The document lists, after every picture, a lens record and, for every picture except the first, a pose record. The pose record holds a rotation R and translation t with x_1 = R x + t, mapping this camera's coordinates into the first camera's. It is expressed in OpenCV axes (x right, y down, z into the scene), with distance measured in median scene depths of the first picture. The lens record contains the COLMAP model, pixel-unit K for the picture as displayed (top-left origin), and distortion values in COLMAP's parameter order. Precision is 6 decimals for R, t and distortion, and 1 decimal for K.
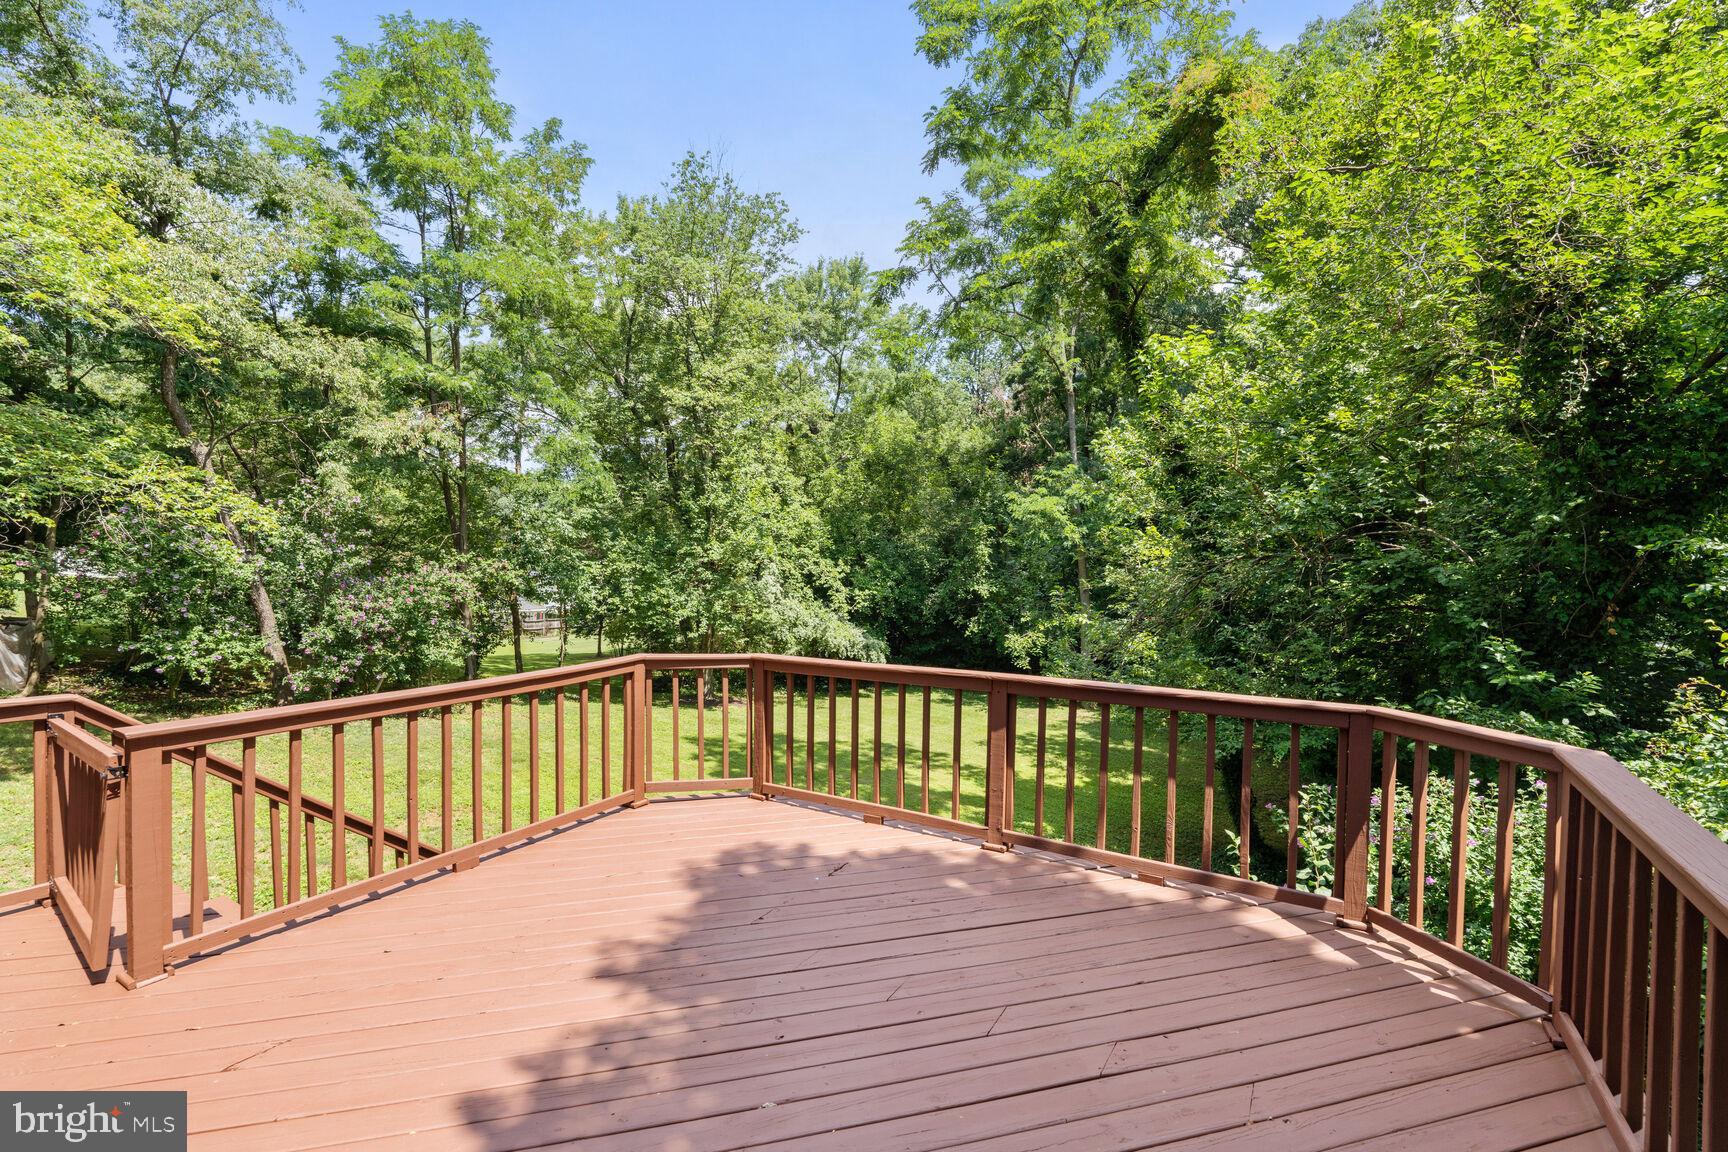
lens RADIAL K [[763.5, 0, 864.0], [0, 763.5, 576.0], [0, 0, 1]] dist [-0.003126, -0.000414]
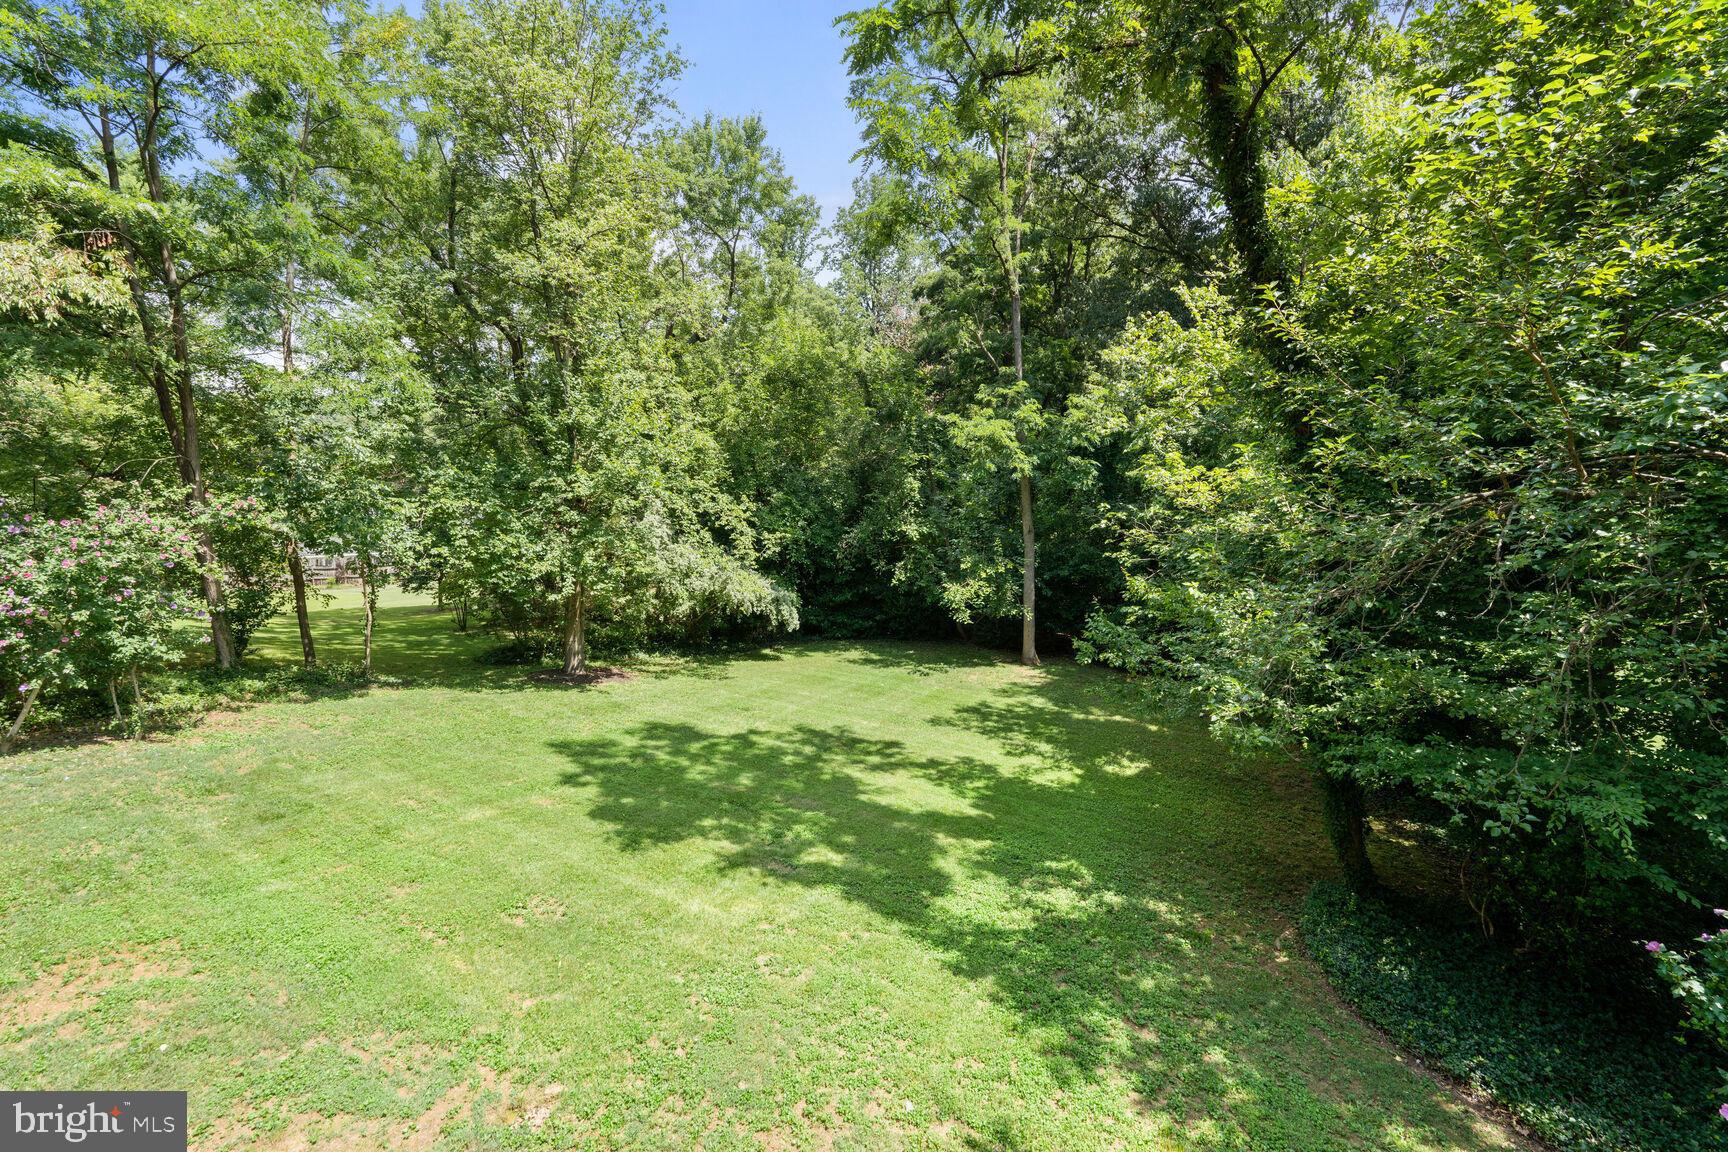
lens RADIAL K [[763.5, 0, 864.0], [0, 763.5, 576.0], [0, 0, 1]] dist [-0.003126, -0.000414]
pose [[0.986686, -0.017297, 0.161715, -0.039180], [0.003308, 0.996257, 0.086377, -0.005487], [-0.162603, -0.084692, 0.983050, 0.183517]]
